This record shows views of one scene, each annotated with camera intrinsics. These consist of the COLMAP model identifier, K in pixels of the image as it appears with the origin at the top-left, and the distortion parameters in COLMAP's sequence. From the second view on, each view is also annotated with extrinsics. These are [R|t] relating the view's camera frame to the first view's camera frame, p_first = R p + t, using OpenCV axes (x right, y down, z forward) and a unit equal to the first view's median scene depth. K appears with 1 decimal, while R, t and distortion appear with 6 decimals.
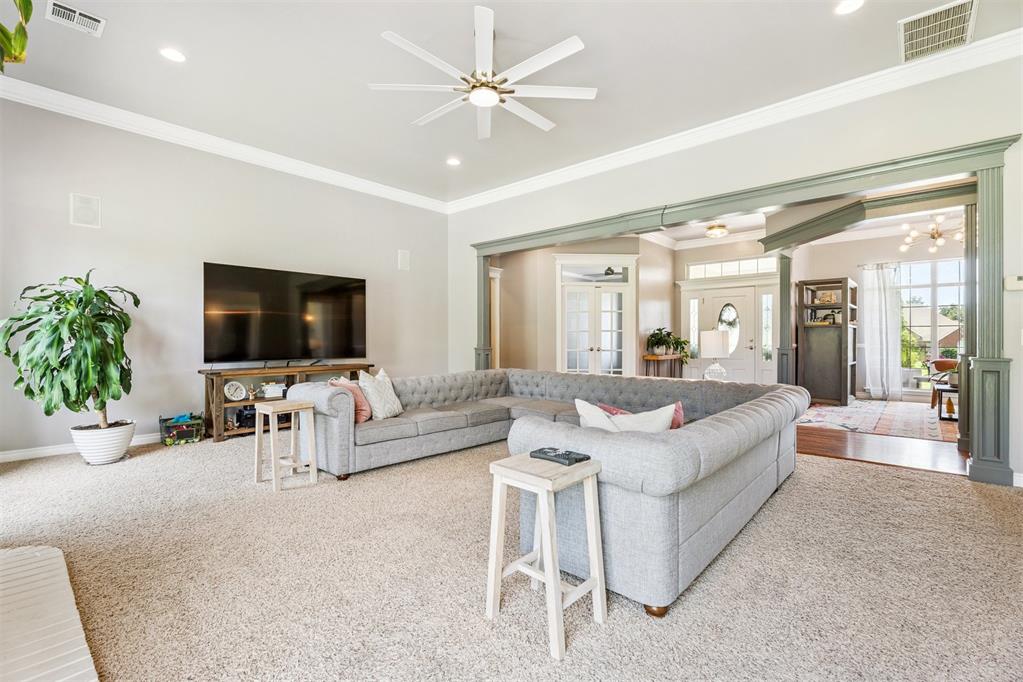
lens RADIAL K [[464.0, 0, 511.5], [0, 464.0, 341.0], [0, 0, 1]] dist [-0.000078, -0.000103]
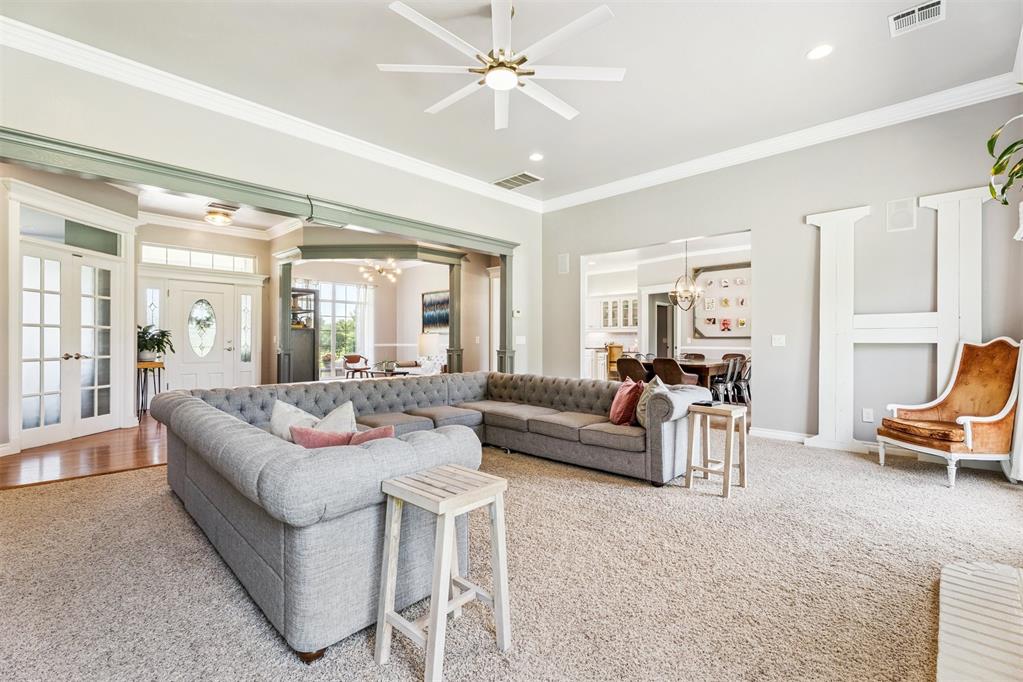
lens RADIAL K [[478.1, 0, 529.4], [0, 478.1, 342.9], [0, 0, 1]] dist [0.014827, -0.000039]
pose [[-0.012553, -0.003609, 0.999915, -0.478980], [0.005426, 0.999979, 0.003677, 0.000343], [-0.999906, 0.005471, -0.012534, 0.429754]]
